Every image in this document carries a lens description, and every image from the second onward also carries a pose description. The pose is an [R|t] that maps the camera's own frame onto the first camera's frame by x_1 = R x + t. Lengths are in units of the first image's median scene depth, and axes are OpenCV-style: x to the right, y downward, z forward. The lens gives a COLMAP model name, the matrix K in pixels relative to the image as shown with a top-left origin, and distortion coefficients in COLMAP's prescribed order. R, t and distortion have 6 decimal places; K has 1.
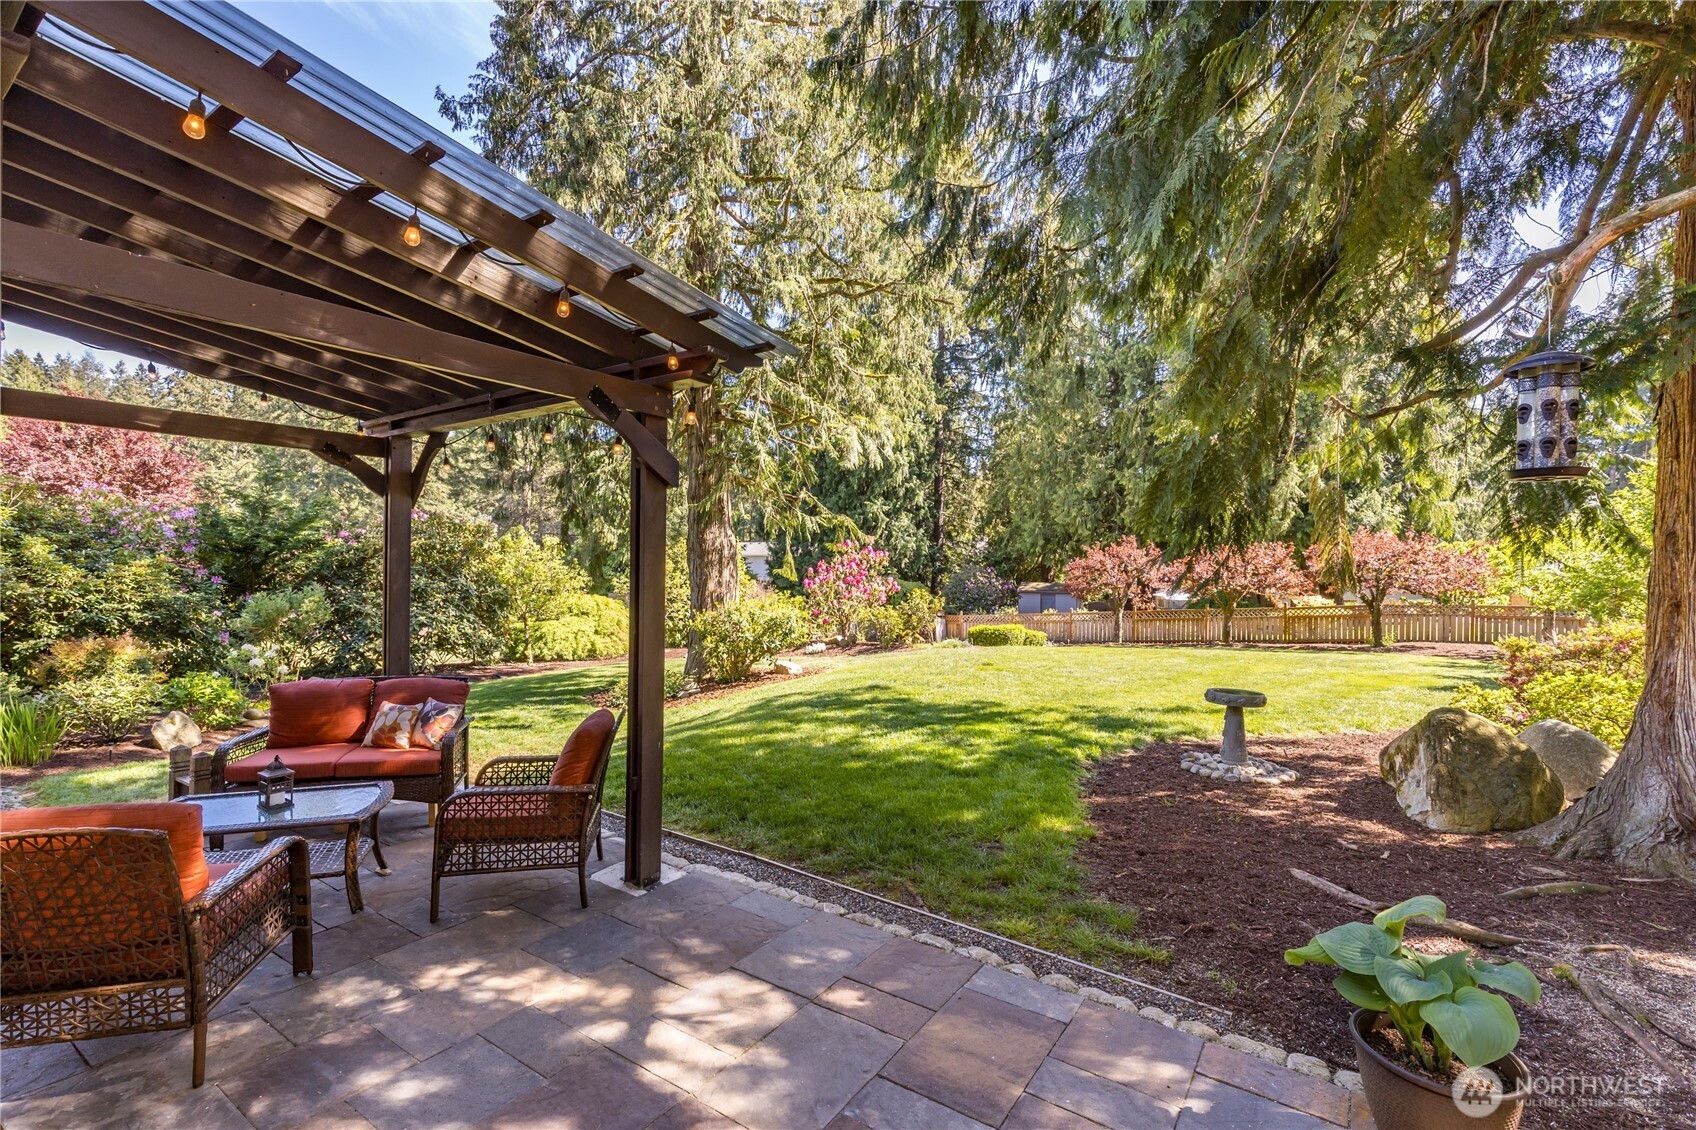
lens RADIAL K [[780.9, 0, 823.1], [0, 780.9, 571.1], [0, 0, 1]] dist [-0.000114, -0.000047]
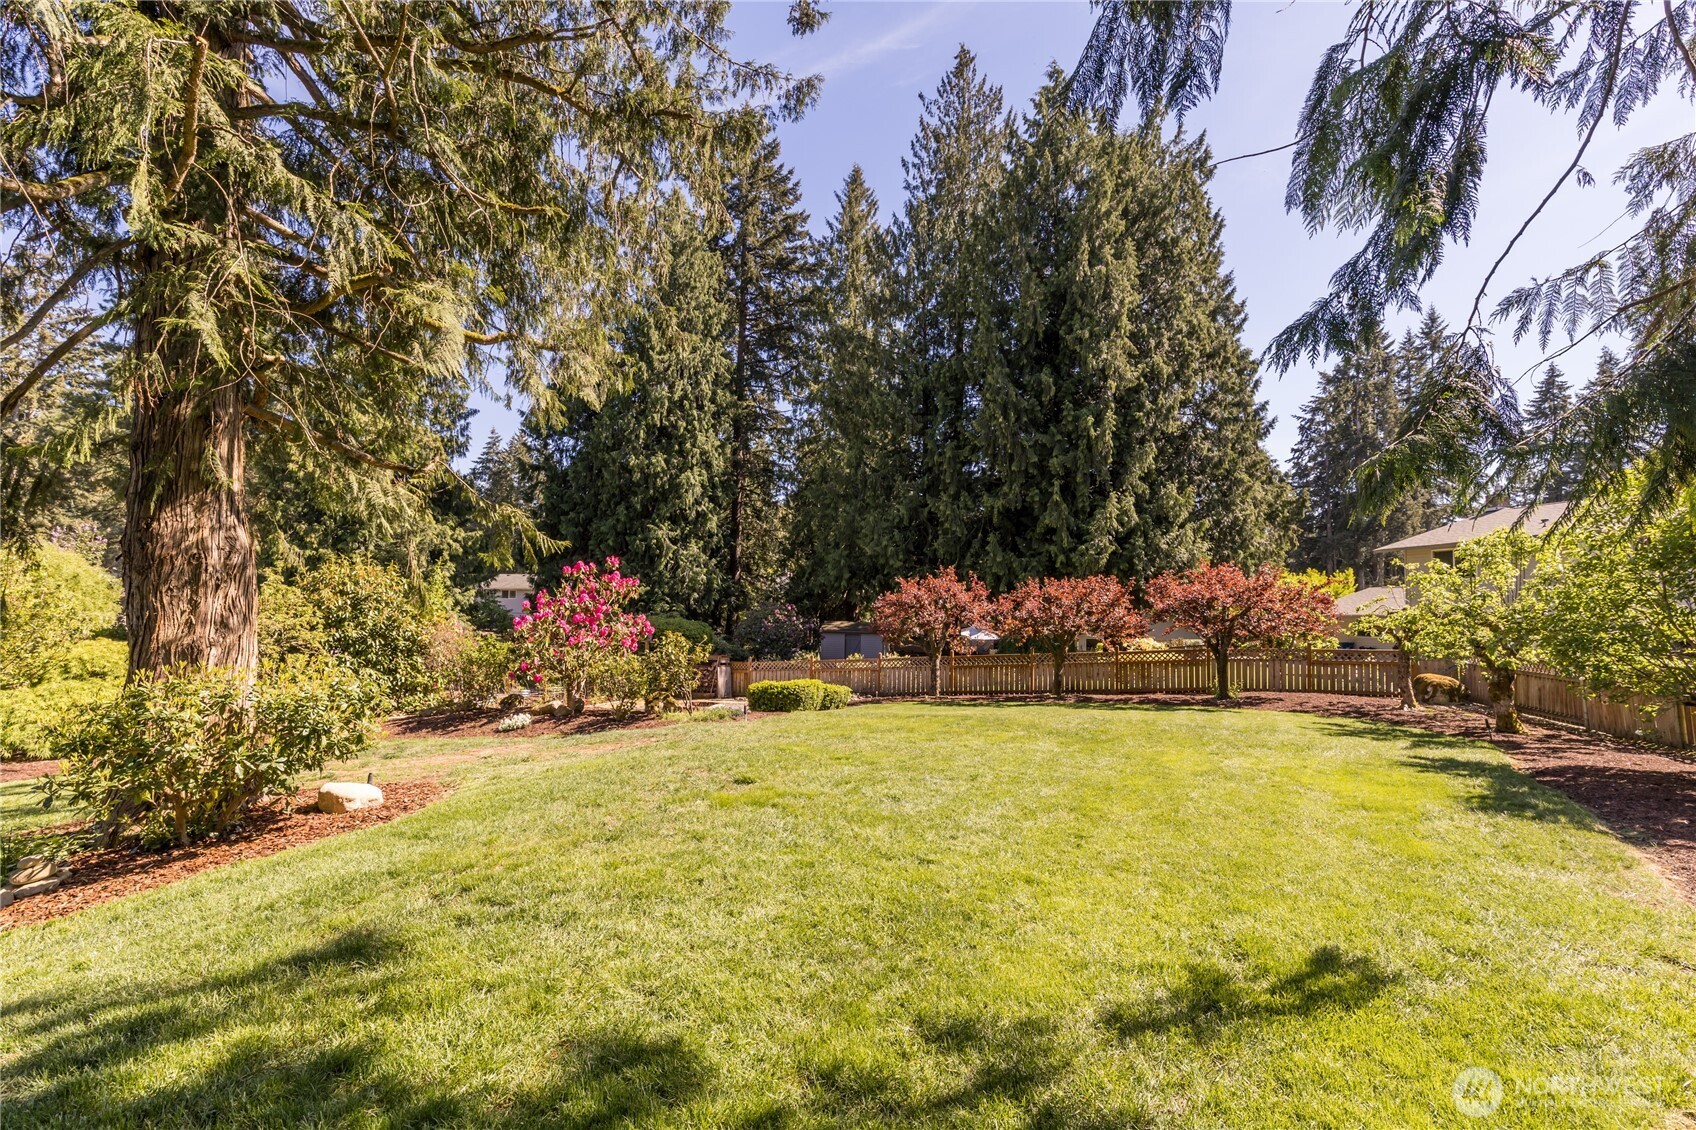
lens RADIAL K [[780.9, 0, 823.1], [0, 780.9, 571.1], [0, 0, 1]] dist [-0.000114, -0.000047]
pose [[0.970889, 0.018298, 0.238829, 0.053862], [-0.006786, 0.998779, -0.048934, 0.001242], [-0.239433, 0.045889, 0.969828, 0.187577]]
